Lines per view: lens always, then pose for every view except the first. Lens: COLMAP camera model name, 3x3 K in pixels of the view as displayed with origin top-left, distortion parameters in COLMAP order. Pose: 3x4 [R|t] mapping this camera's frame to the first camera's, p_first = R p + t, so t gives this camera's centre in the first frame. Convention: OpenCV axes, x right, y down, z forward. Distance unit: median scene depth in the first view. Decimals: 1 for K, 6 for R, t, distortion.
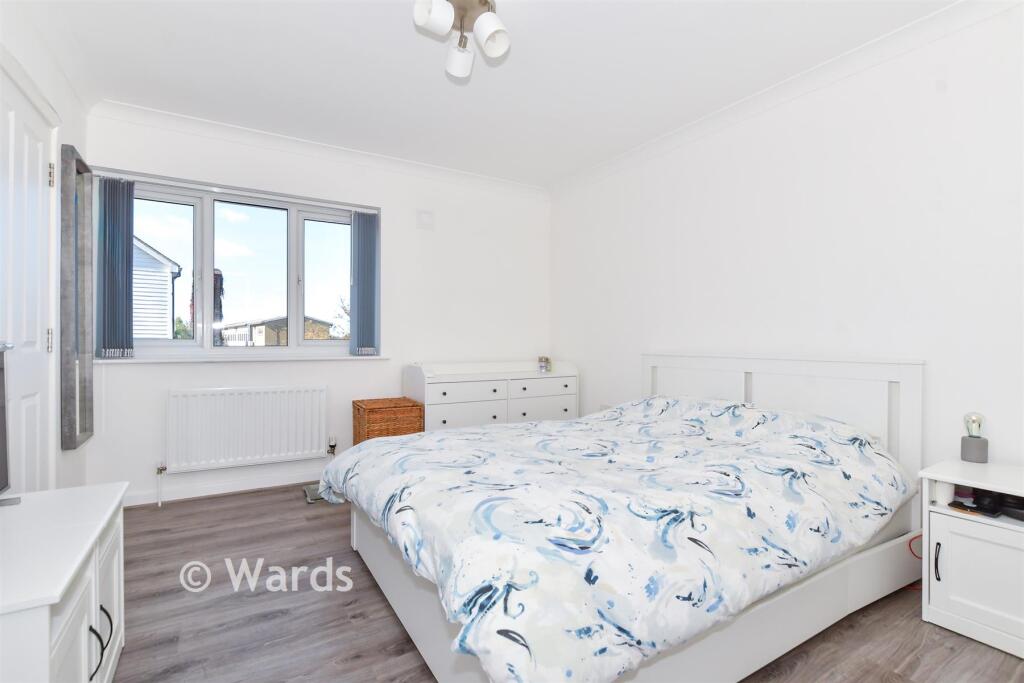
lens RADIAL K [[487.2, 0, 512.0], [0, 487.2, 341.5], [0, 0, 1]] dist [-0.001246, -0.000113]
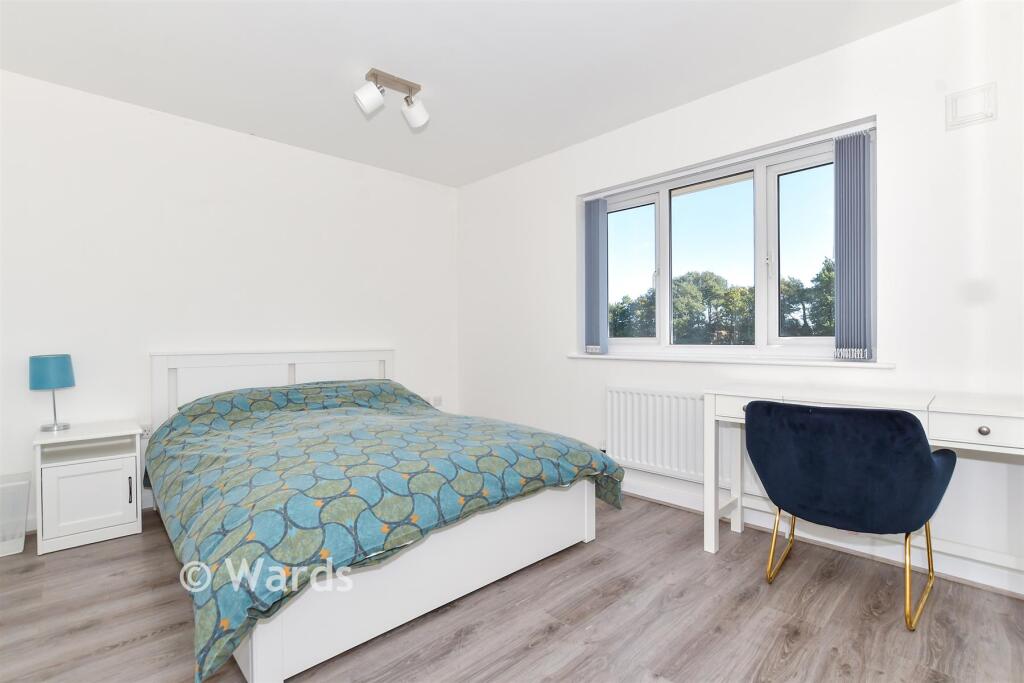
lens RADIAL K [[487.2, 0, 512.0], [0, 487.2, 341.5], [0, 0, 1]] dist [-0.001246, -0.000113]
pose [[0.213188, -0.000009, -0.977011, 0.226631], [-0.000677, 1.000000, -0.000157, 0.004188], [0.977011, 0.000695, 0.213188, 0.432439]]
